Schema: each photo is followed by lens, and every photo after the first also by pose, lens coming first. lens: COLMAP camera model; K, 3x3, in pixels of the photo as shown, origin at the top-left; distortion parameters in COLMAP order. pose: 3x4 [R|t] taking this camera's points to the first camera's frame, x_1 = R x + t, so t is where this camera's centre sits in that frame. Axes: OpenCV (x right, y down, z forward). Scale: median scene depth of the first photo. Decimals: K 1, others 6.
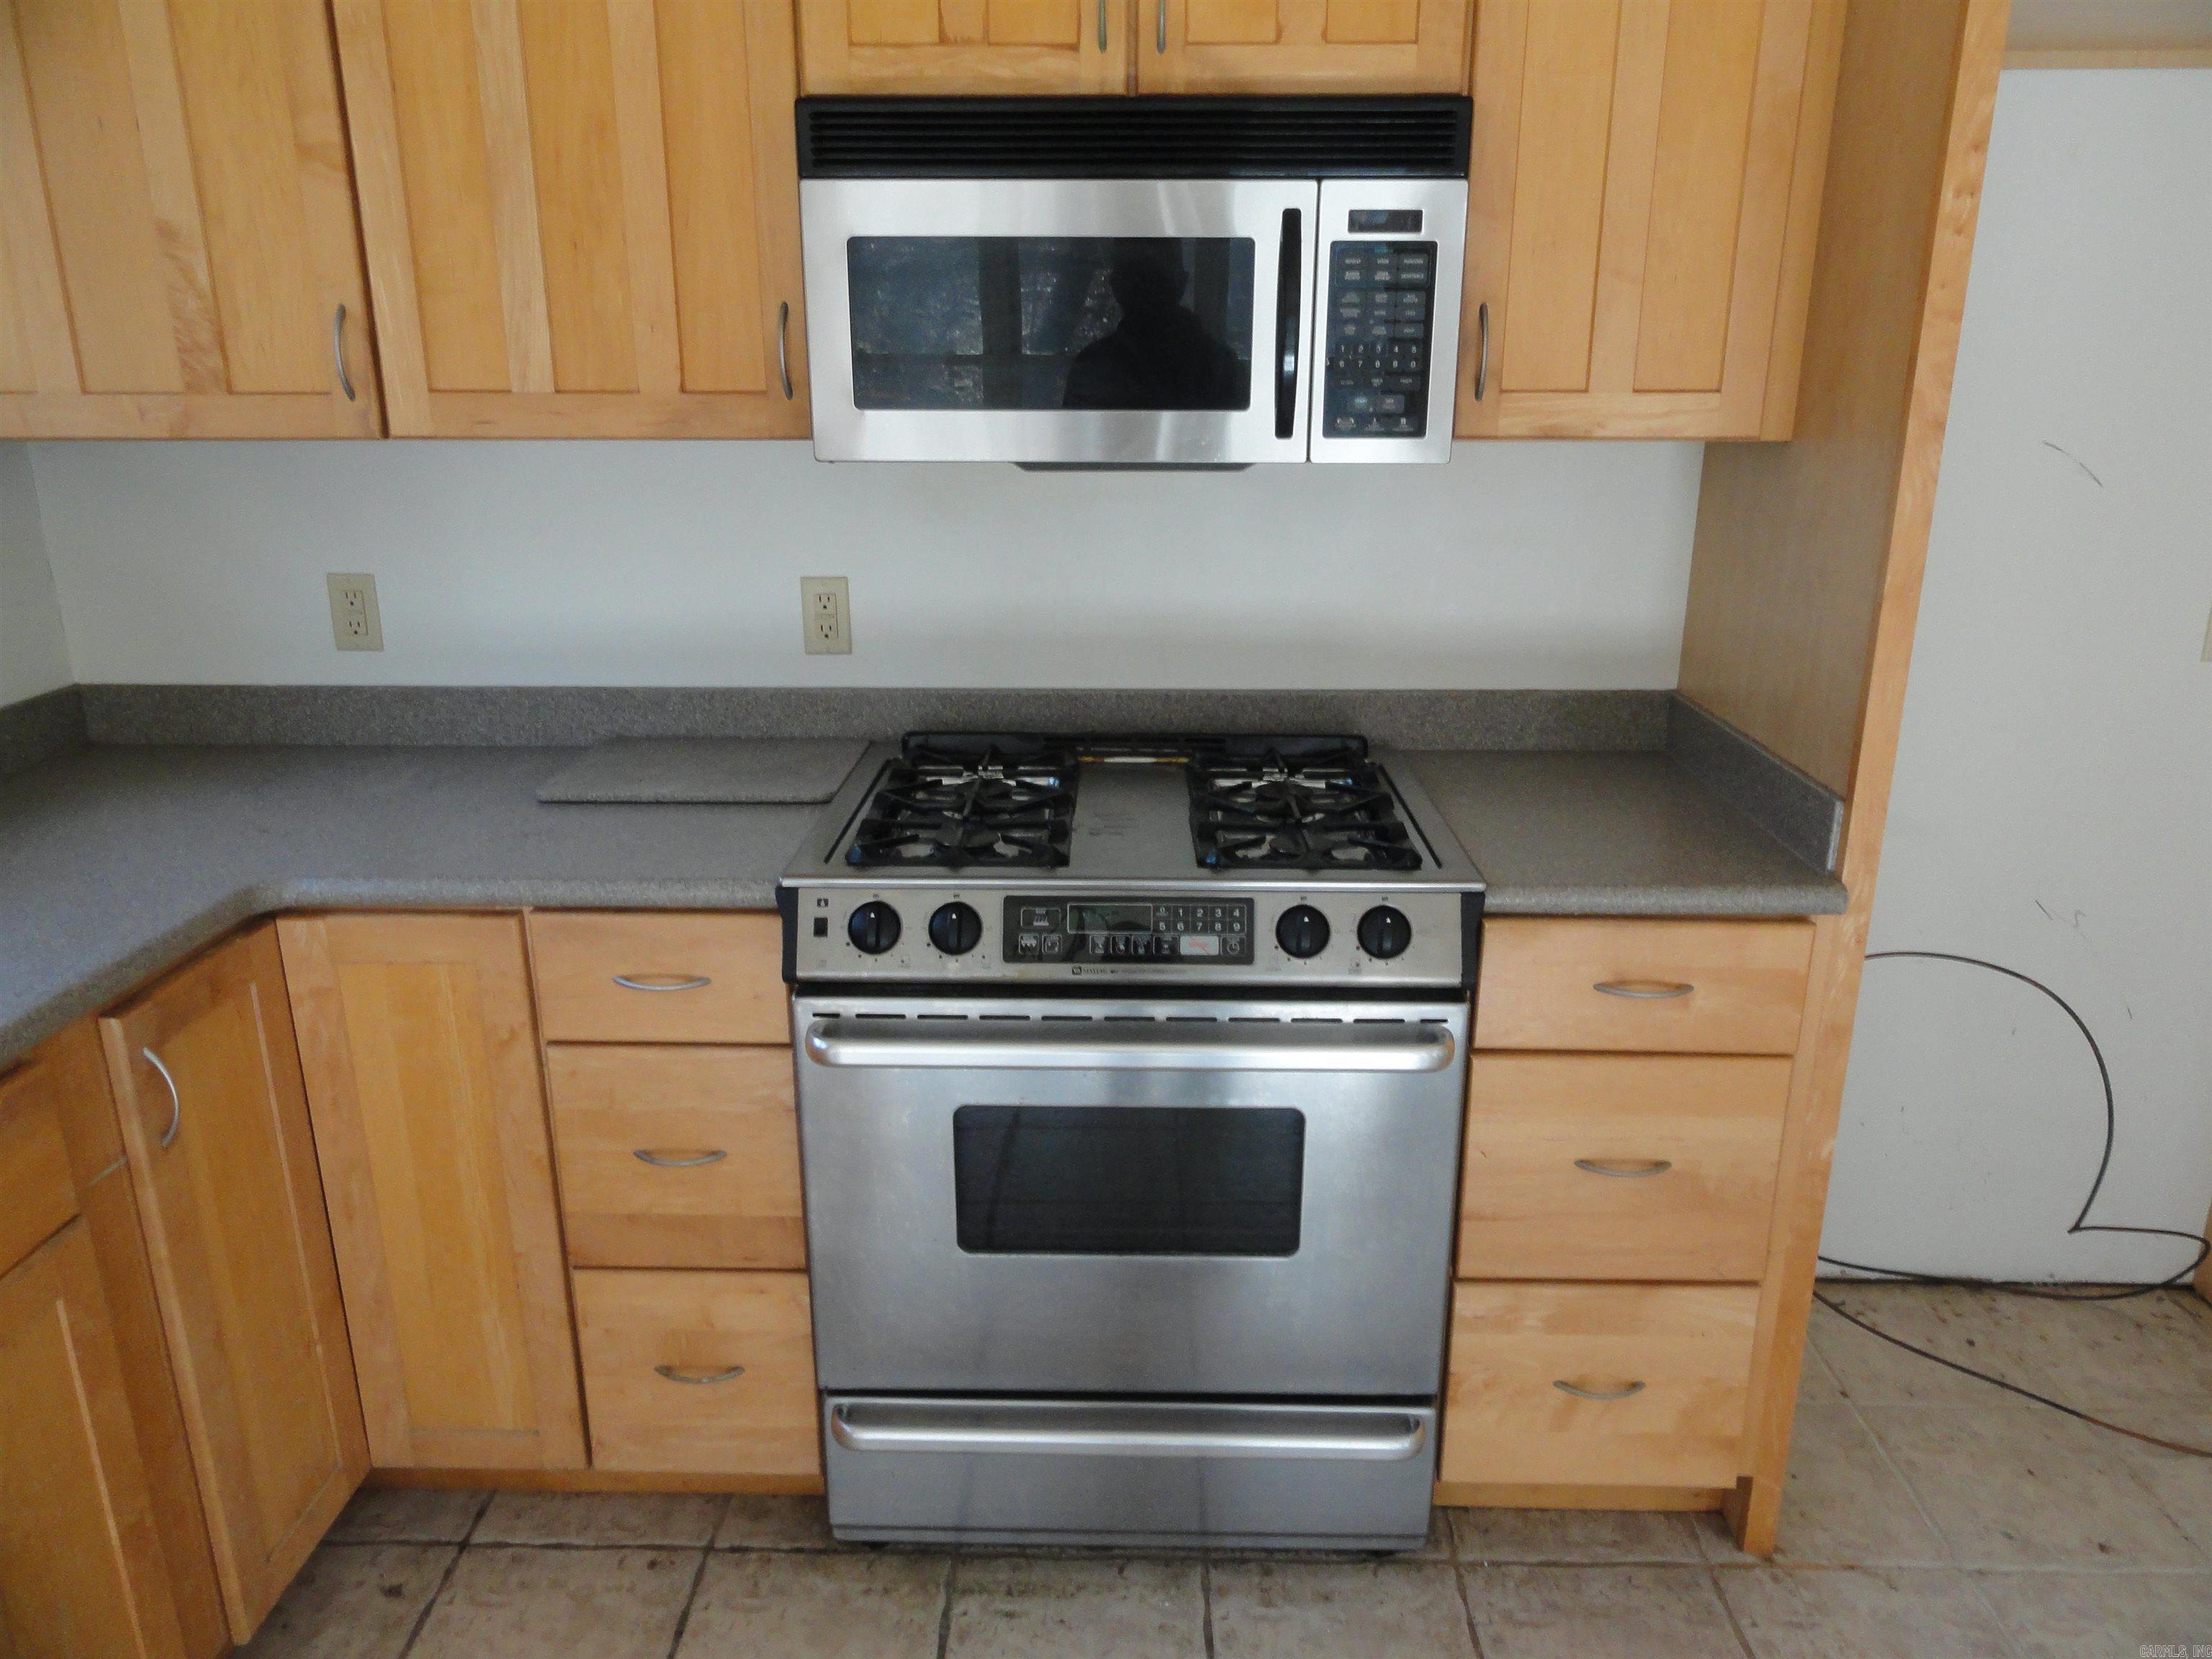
lens RADIAL K [[1537.0, 0, 1114.1], [0, 1537.0, 823.4], [0, 0, 1]] dist [-0.010477, 0.010401]
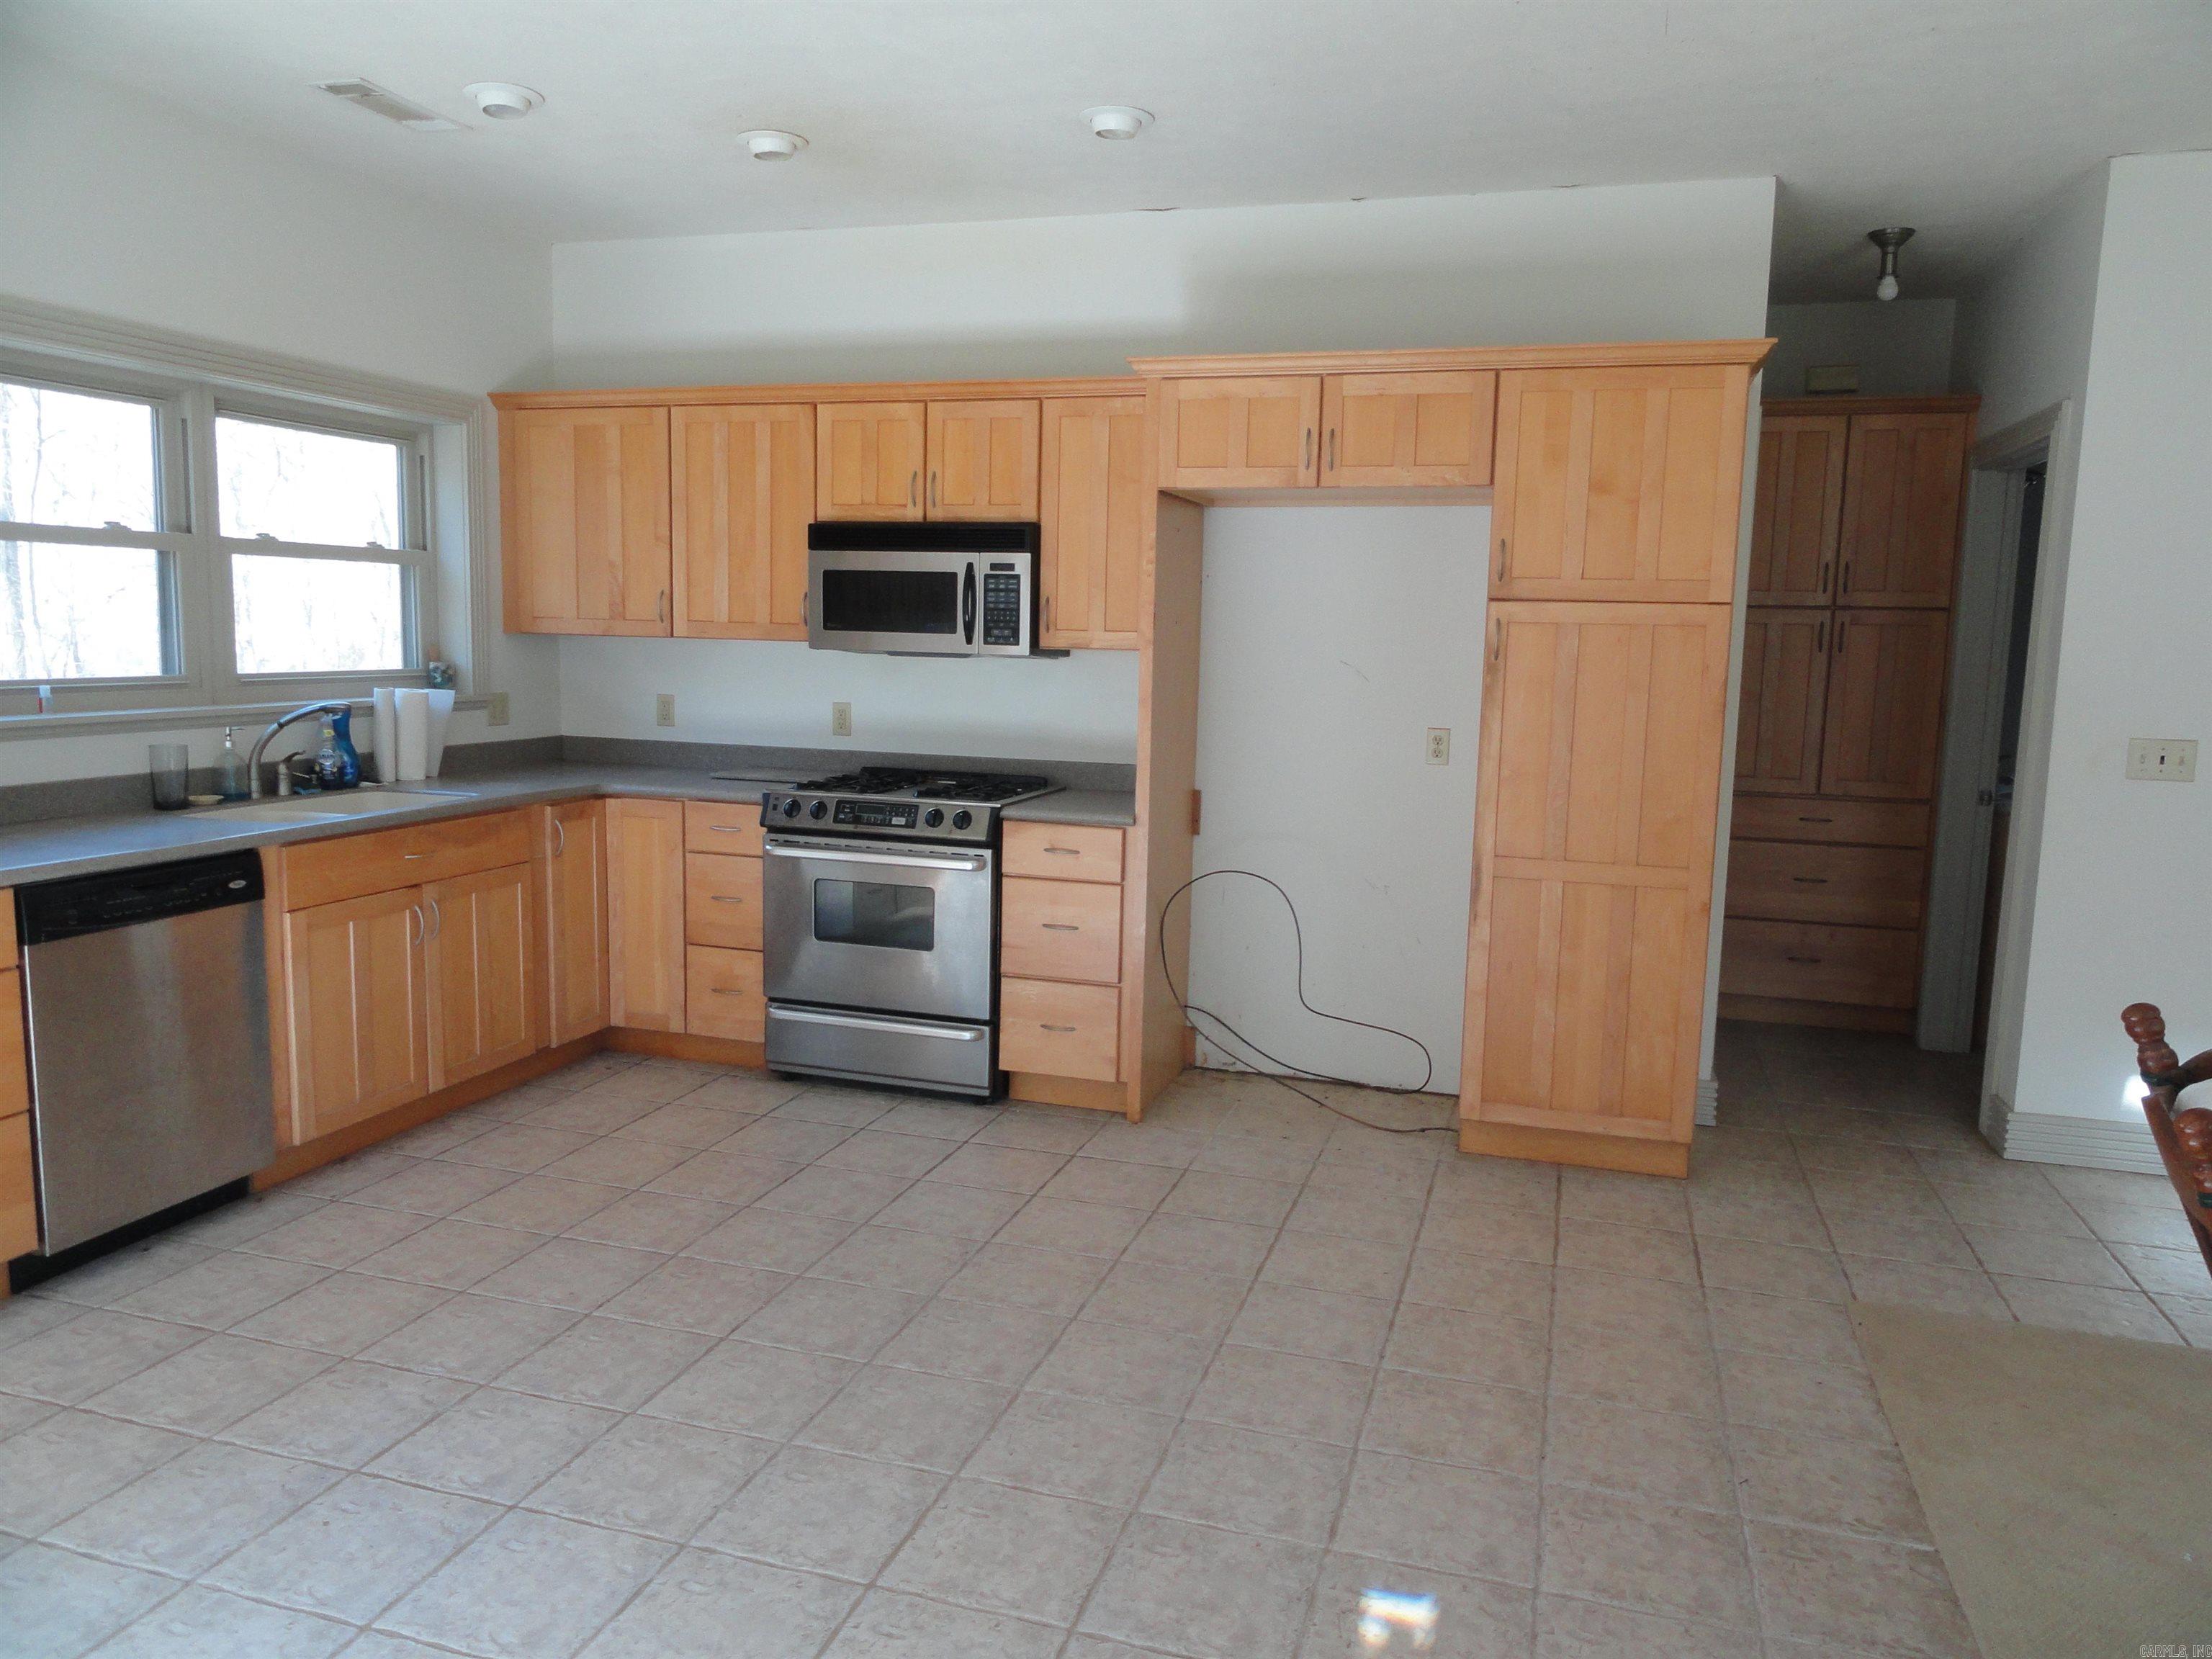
lens RADIAL K [[1537.0, 0, 1110.7], [0, 1537.0, 823.7], [0, 0, 1]] dist [-0.010477, 0.010401]
pose [[0.961514, 0.058119, -0.268537, 1.075159], [-0.103901, 0.981706, -0.159554, 0.449020], [0.254351, 0.181315, 0.949963, -1.395601]]
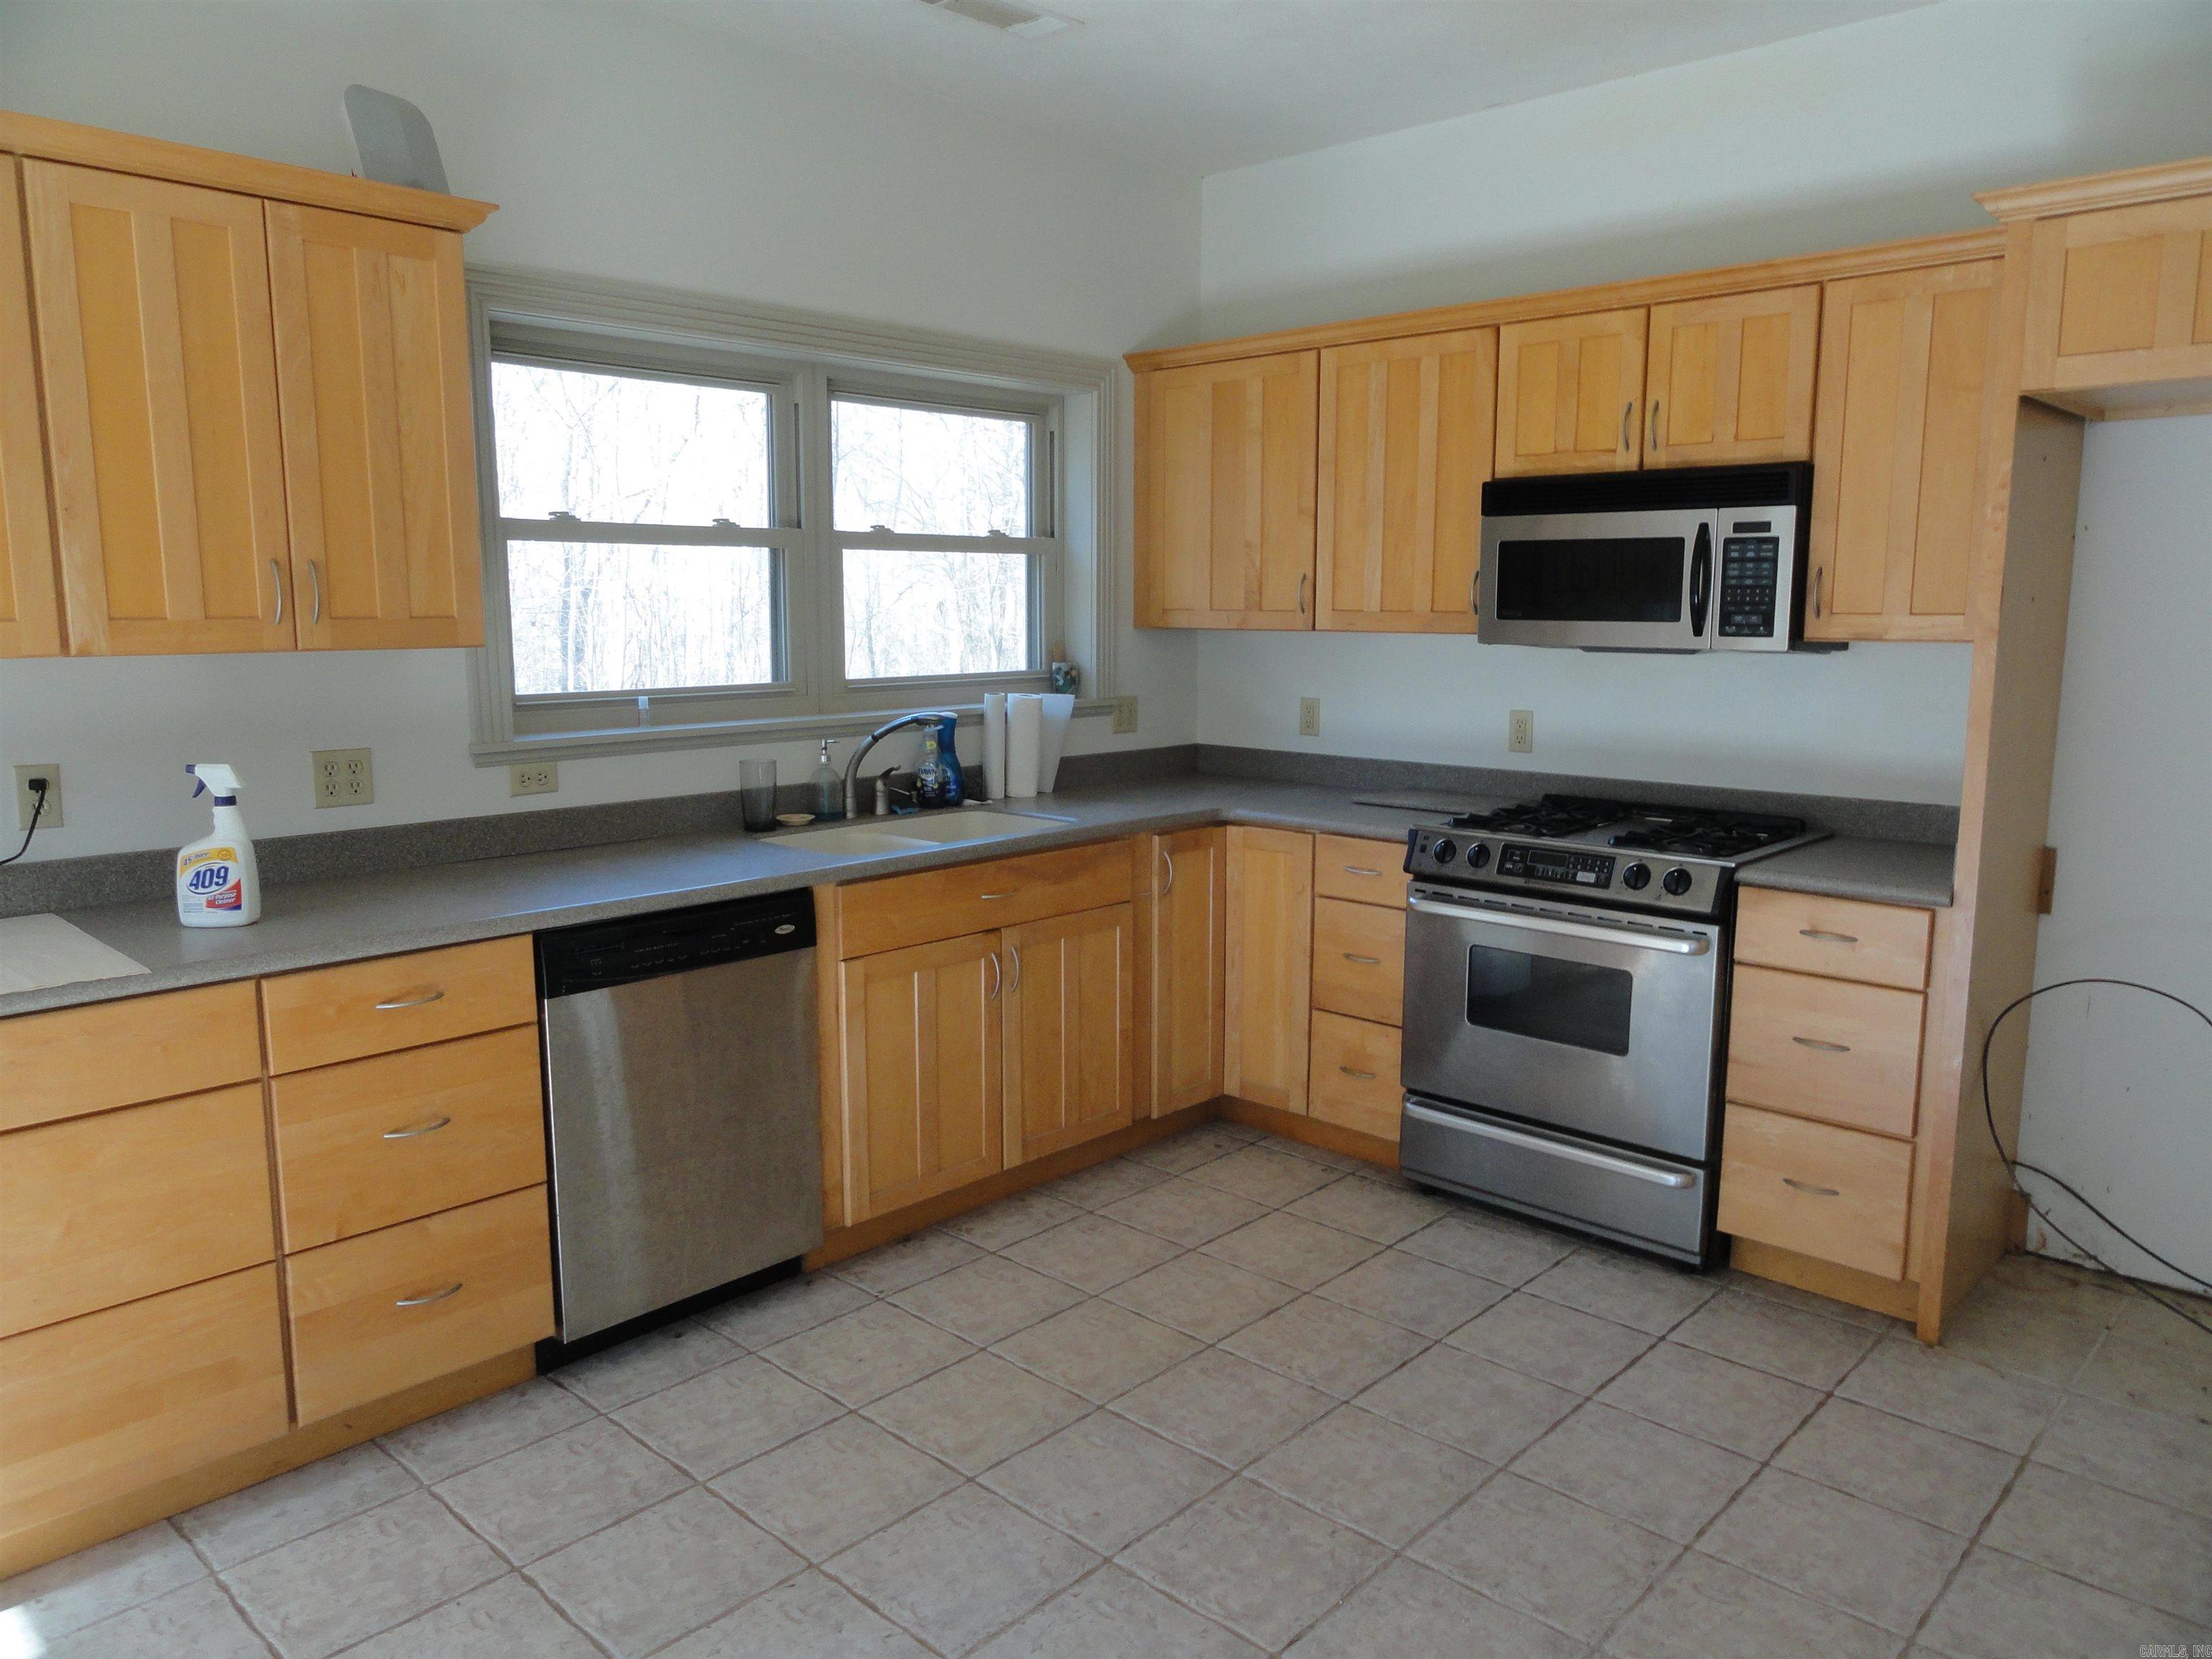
lens RADIAL K [[1537.0, 0, 1098.5], [0, 1537.0, 823.8], [0, 0, 1]] dist [-0.010477, 0.010401]
pose [[0.740259, 0.097791, -0.665172, 0.855646], [-0.198251, 0.977124, -0.076976, 0.273626], [0.642428, 0.188853, 0.742712, -0.859123]]
